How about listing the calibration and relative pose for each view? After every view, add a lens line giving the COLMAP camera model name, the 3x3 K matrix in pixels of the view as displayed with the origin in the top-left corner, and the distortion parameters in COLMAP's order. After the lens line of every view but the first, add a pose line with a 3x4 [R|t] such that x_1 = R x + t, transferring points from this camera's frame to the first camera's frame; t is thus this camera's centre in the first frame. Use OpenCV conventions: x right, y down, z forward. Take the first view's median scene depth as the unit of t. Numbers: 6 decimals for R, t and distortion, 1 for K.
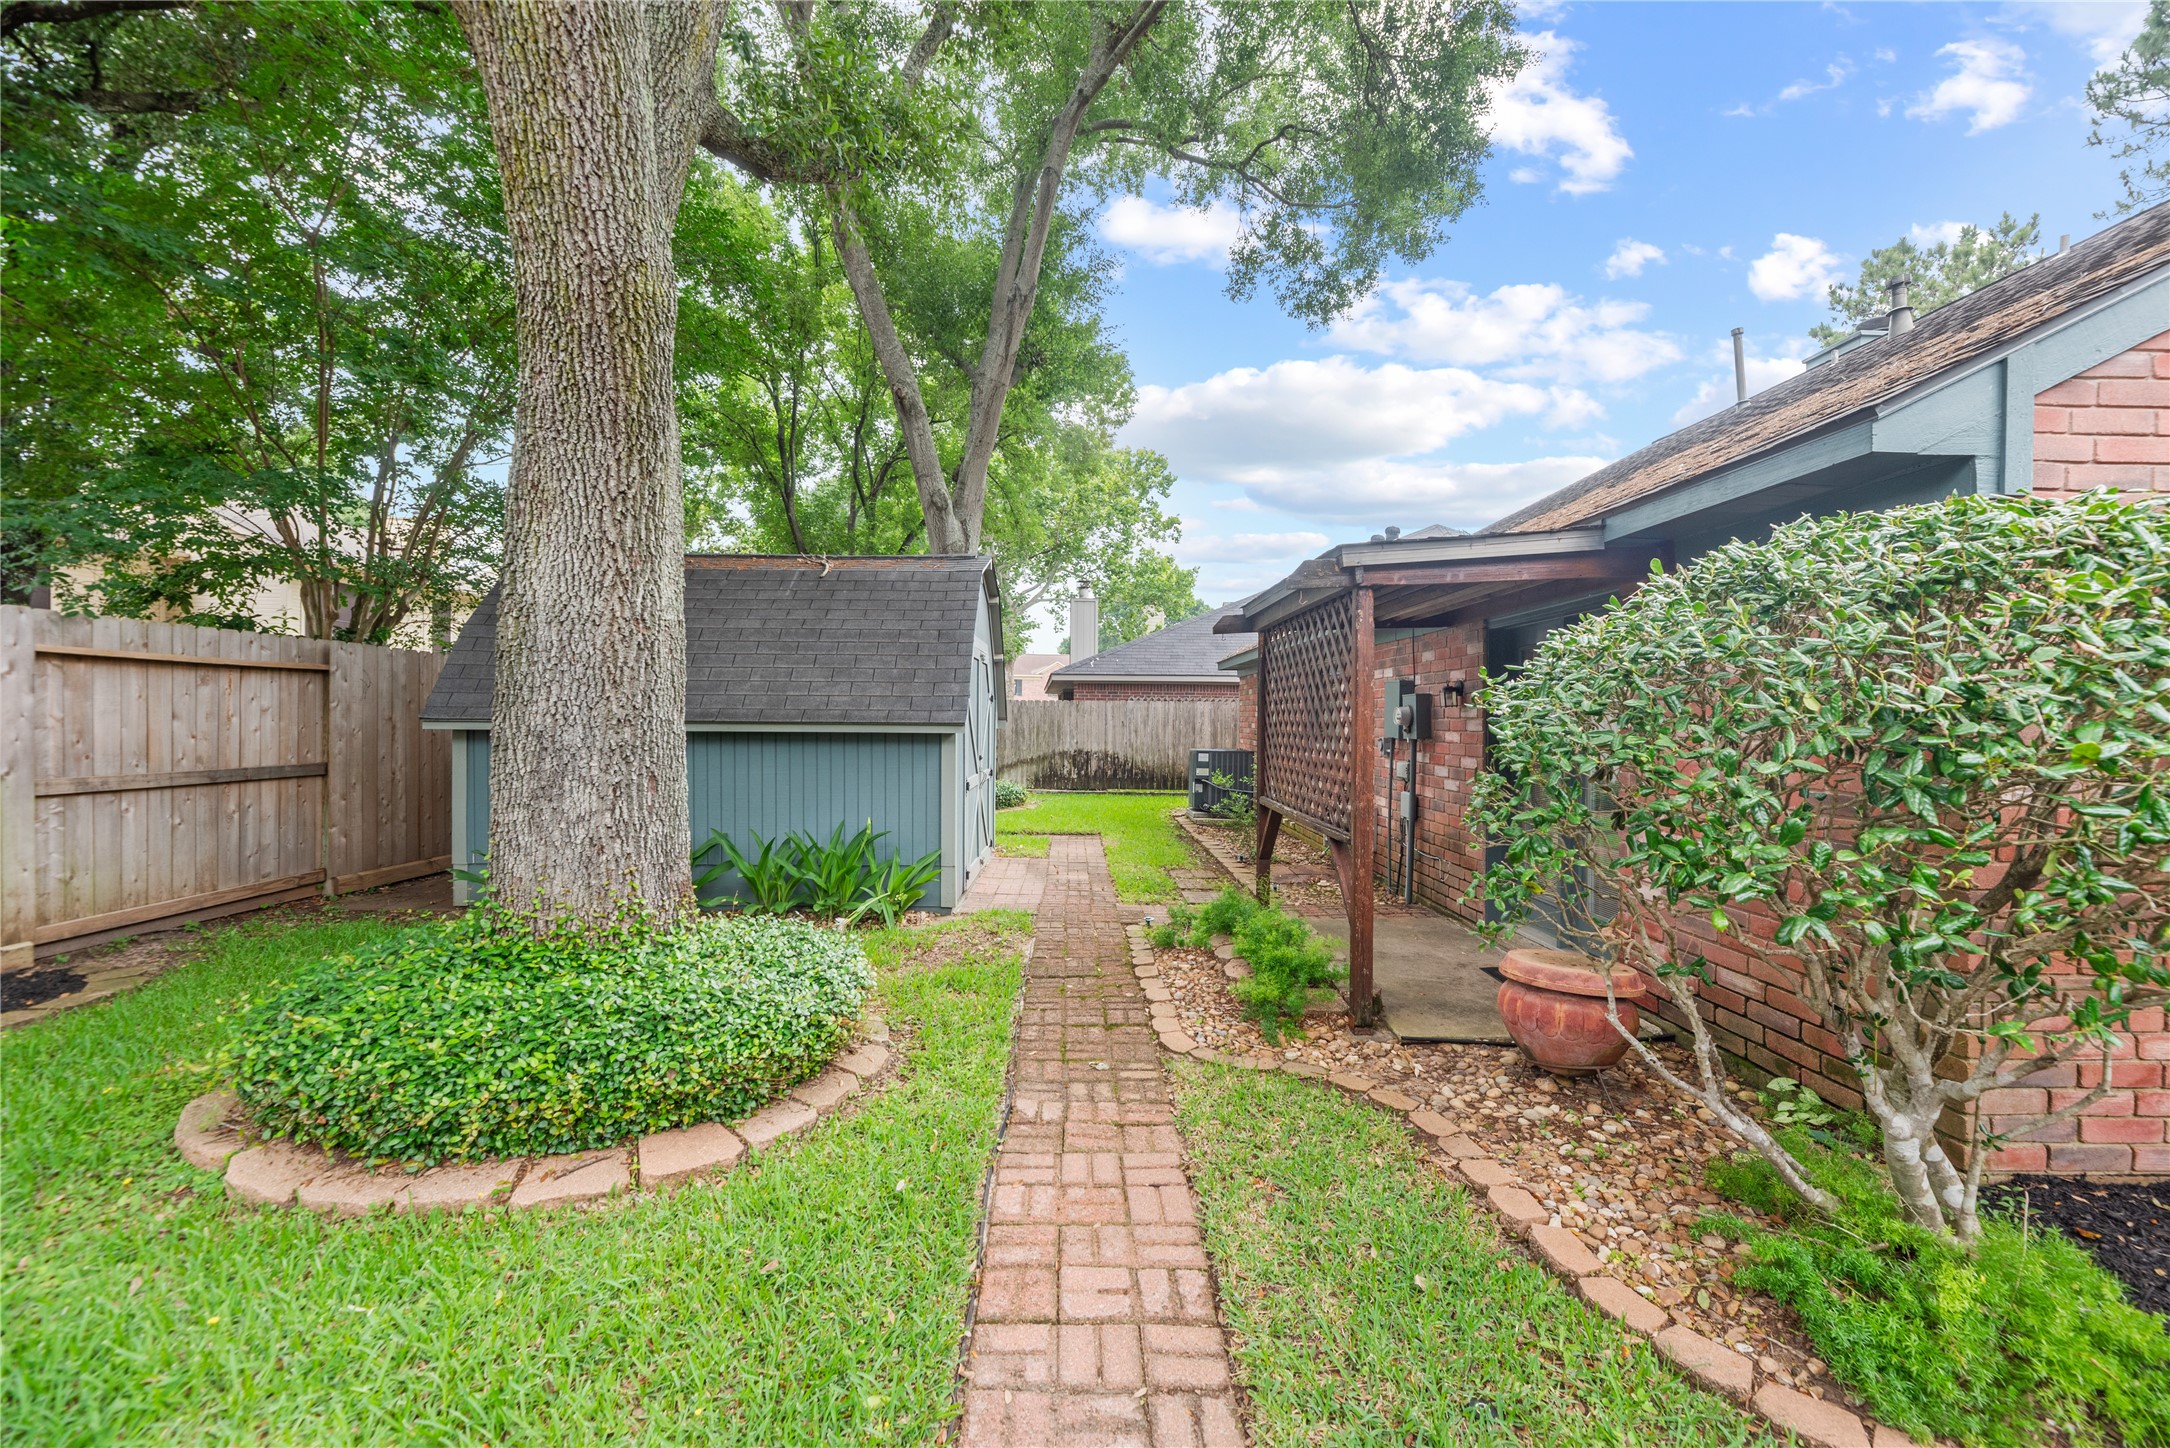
lens RADIAL K [[881.2, 0, 1086.8], [0, 881.2, 729.2], [0, 0, 1]] dist [0.002397, 0.000587]
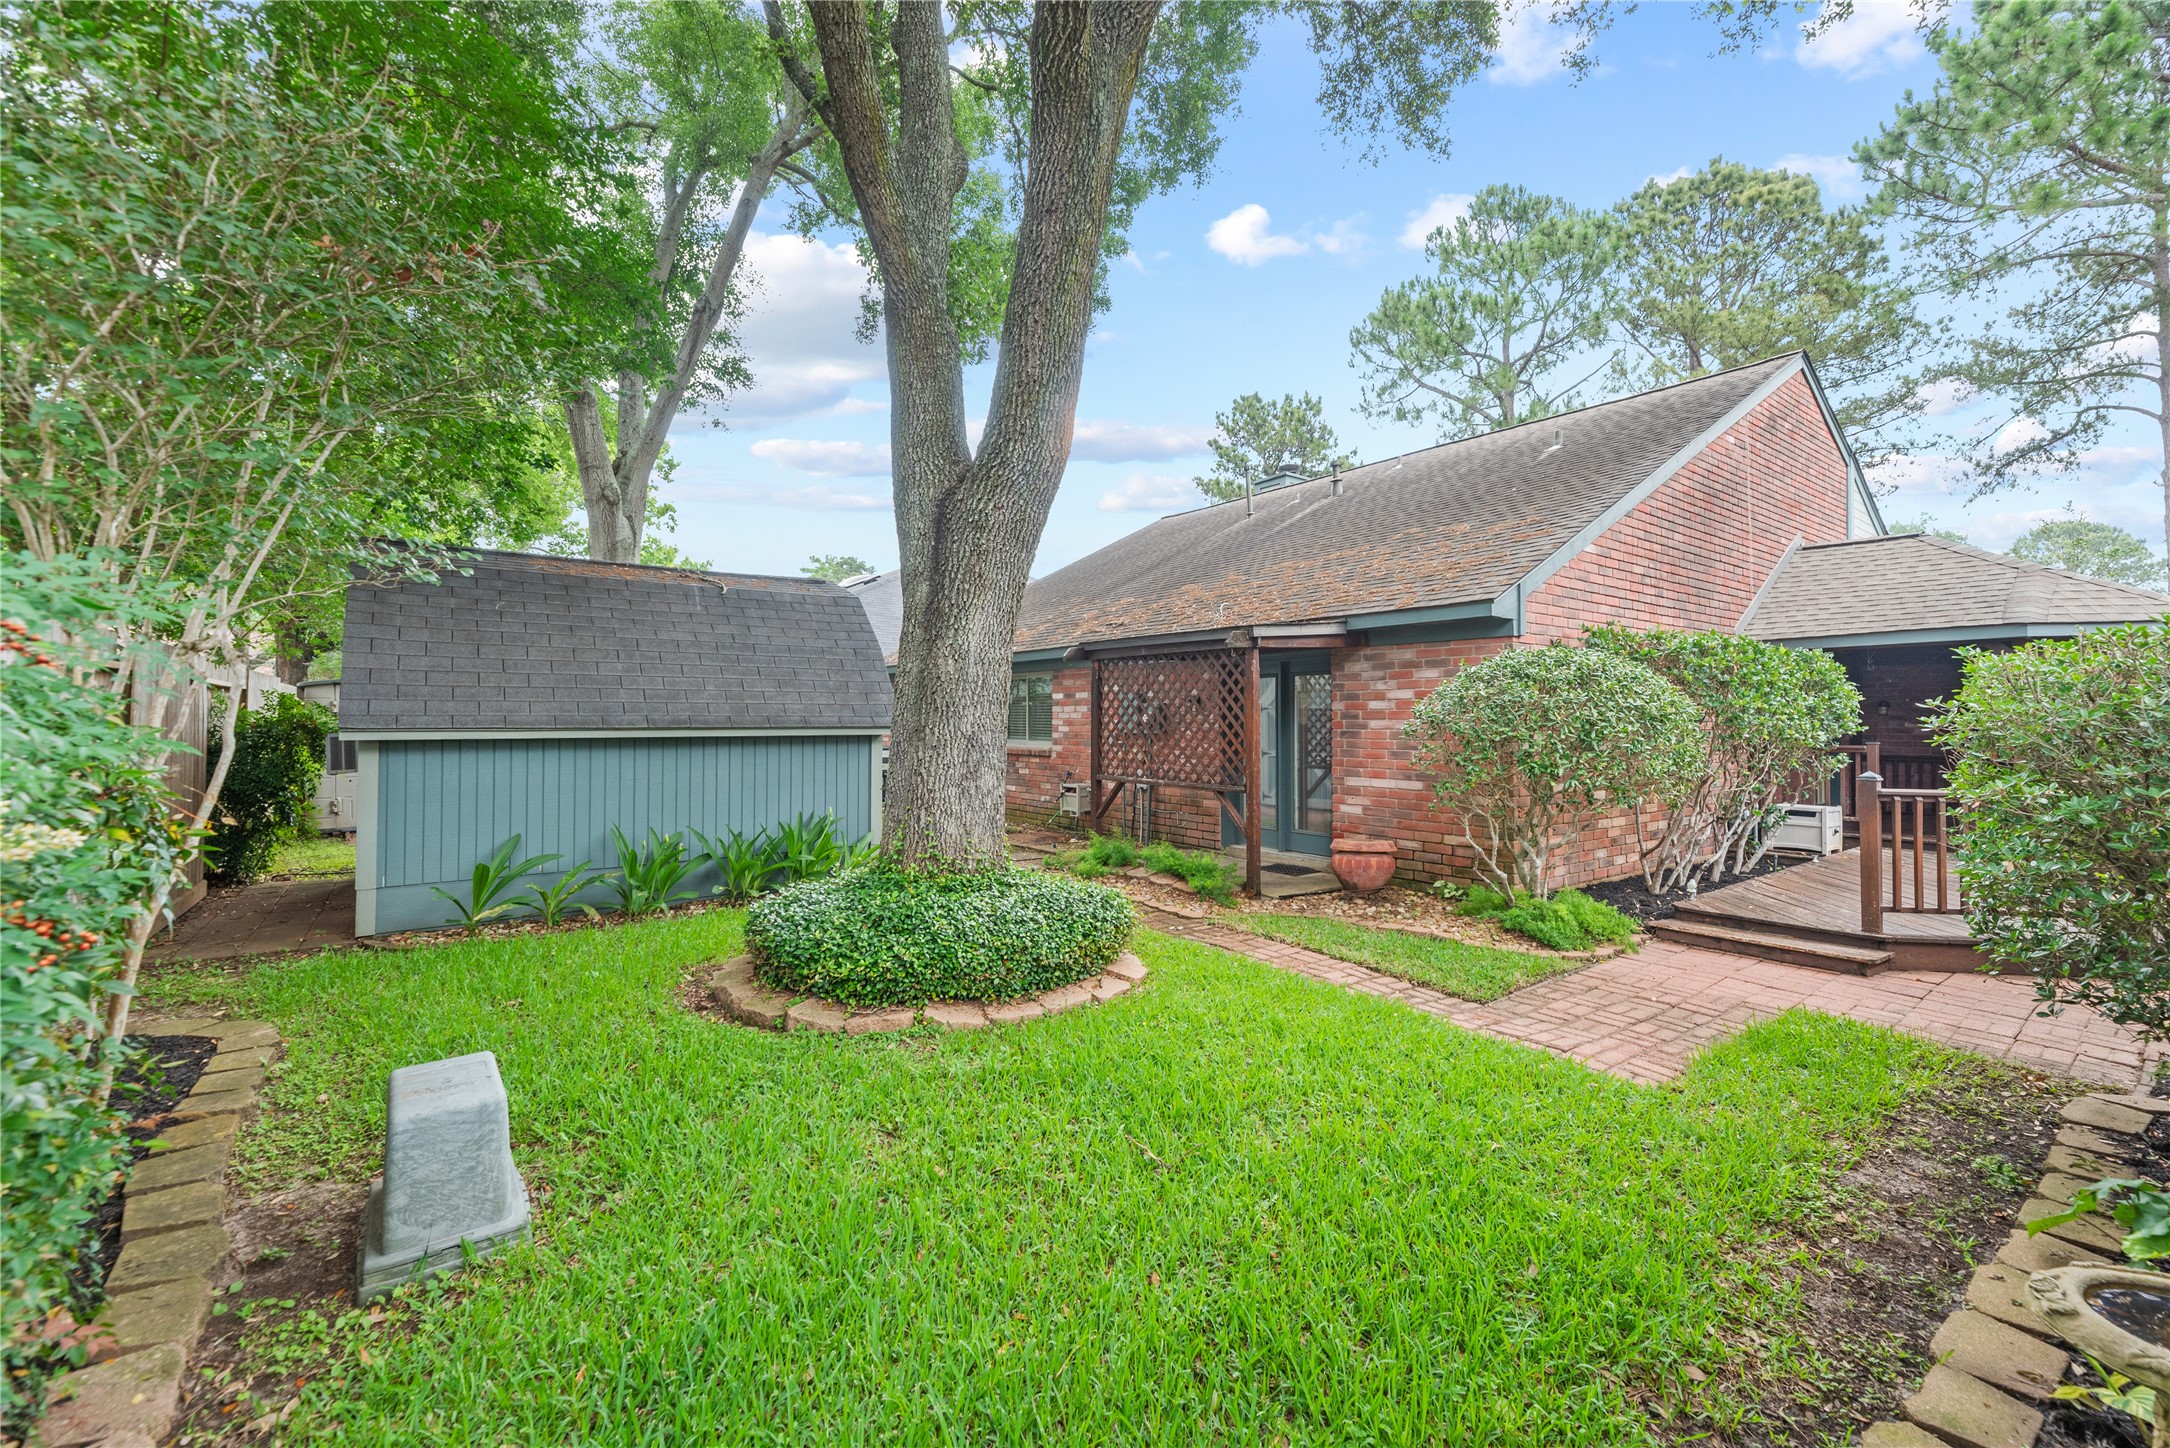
lens RADIAL K [[881.2, 0, 1084.4], [0, 881.2, 714.5], [0, 0, 1]] dist [0.002397, 0.000587]
pose [[0.822596, -0.004223, 0.568611, -0.532695], [0.012445, 0.999867, -0.010577, -0.006078], [-0.568490, 0.015777, 0.822539, -0.145209]]
